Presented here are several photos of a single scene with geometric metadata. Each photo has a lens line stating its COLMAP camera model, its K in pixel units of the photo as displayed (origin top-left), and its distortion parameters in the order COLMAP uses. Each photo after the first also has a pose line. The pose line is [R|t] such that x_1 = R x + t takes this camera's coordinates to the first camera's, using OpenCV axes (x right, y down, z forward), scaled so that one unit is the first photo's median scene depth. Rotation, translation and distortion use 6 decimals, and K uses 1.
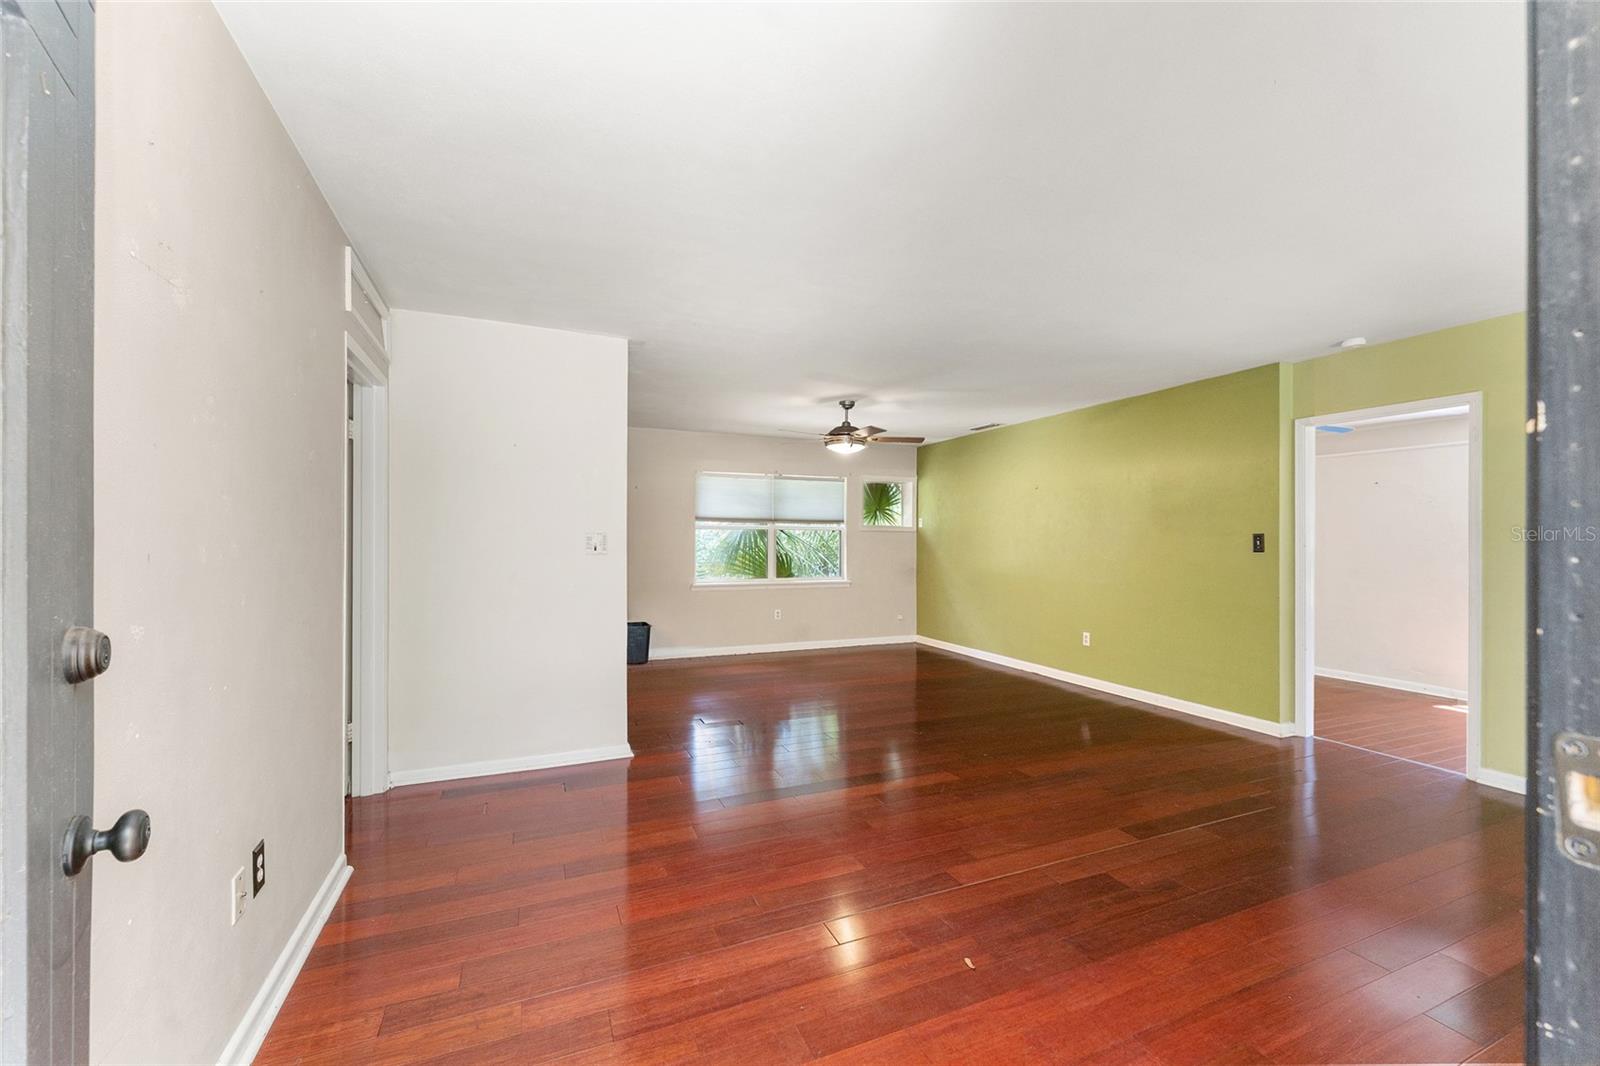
lens RADIAL K [[648.2, 0, 789.0], [0, 648.2, 535.2], [0, 0, 1]] dist [-0.000976, 0.000191]
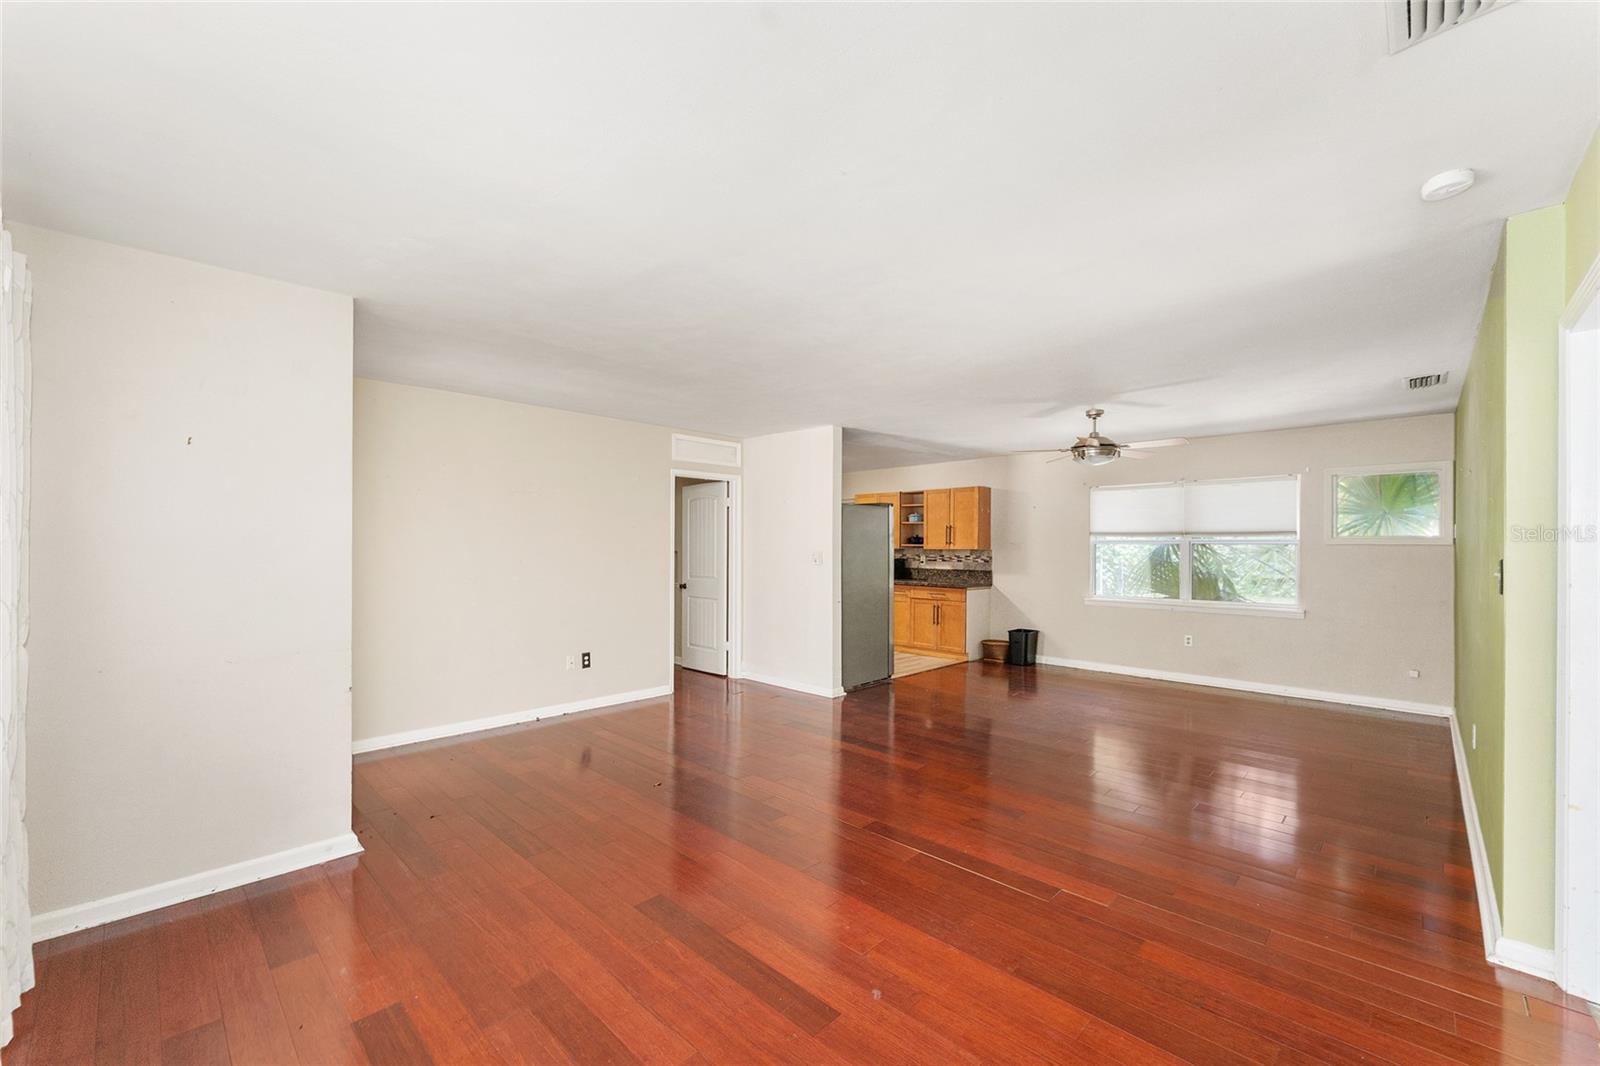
lens RADIAL K [[648.2, 0, 809.9], [0, 648.2, 532.5], [0, 0, 1]] dist [-0.000976, 0.000191]
pose [[0.394109, -0.019983, -0.918847, 0.617258], [0.002674, 0.999784, -0.020596, -0.007581], [0.919060, 0.005660, 0.394077, 0.190213]]
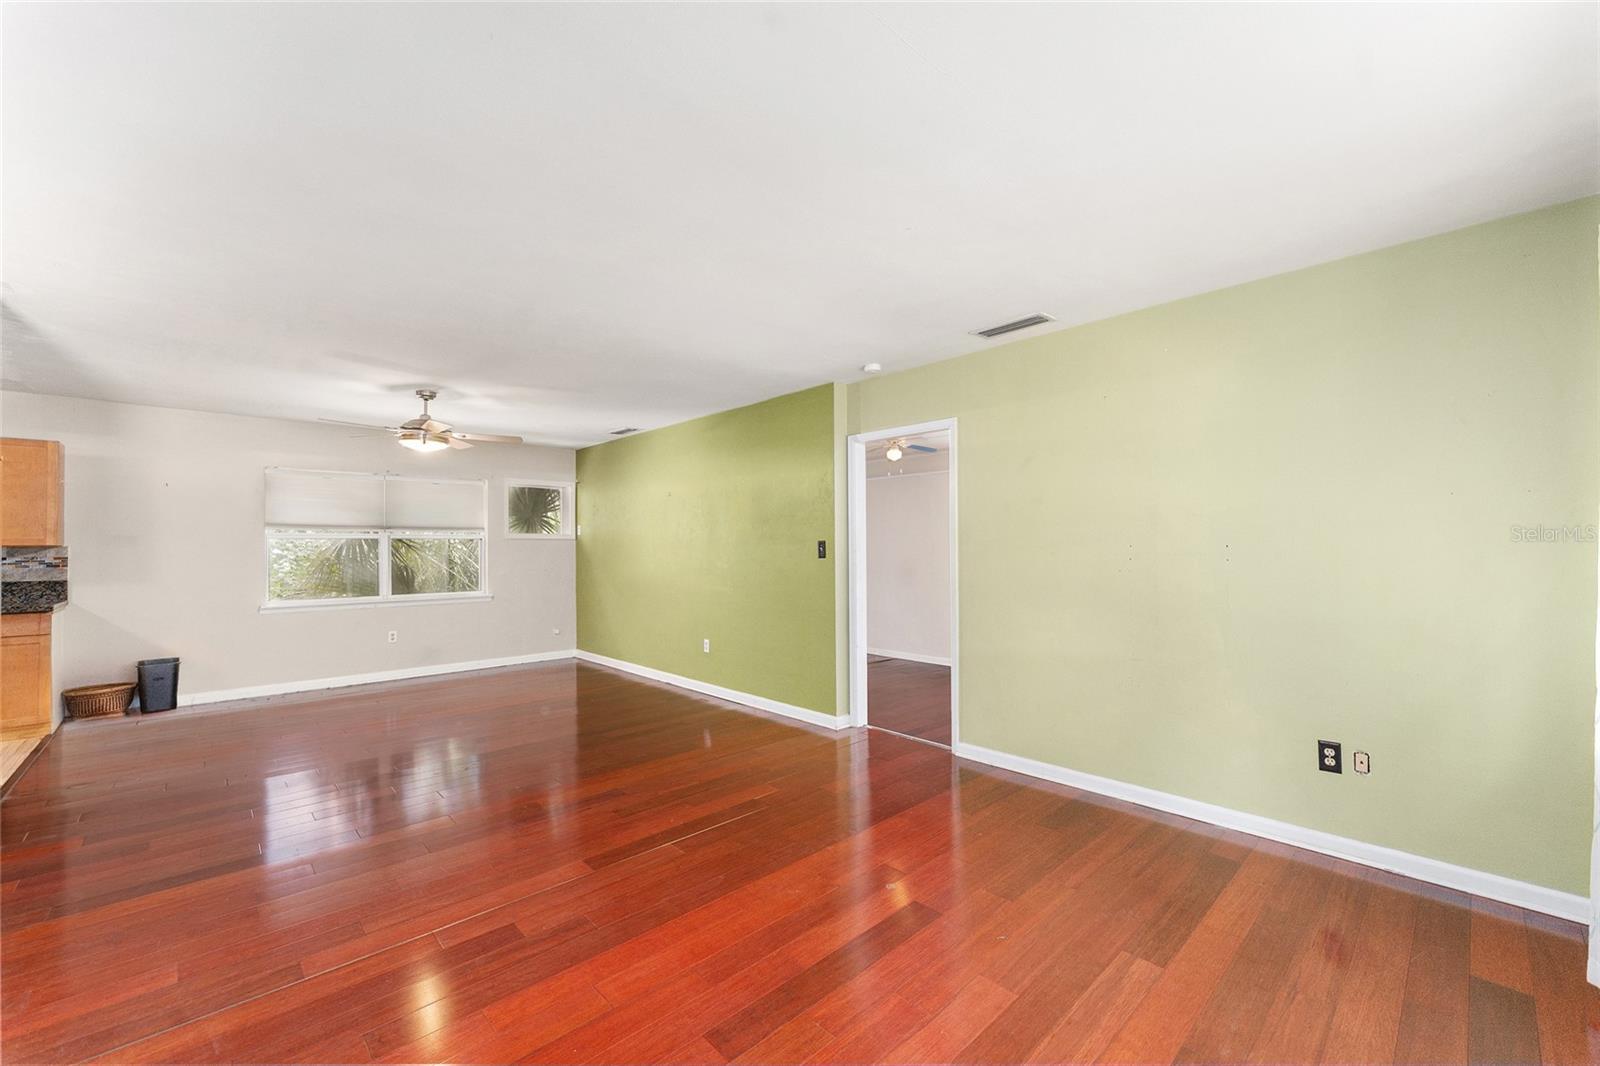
lens RADIAL K [[648.2, 0, 787.4], [0, 648.2, 537.0], [0, 0, 1]] dist [-0.000976, 0.000191]
pose [[0.935500, -0.002395, 0.353318, 0.180269], [0.005846, 0.999945, -0.008701, 0.000216], [-0.353278, 0.010205, 0.935463, 0.009519]]
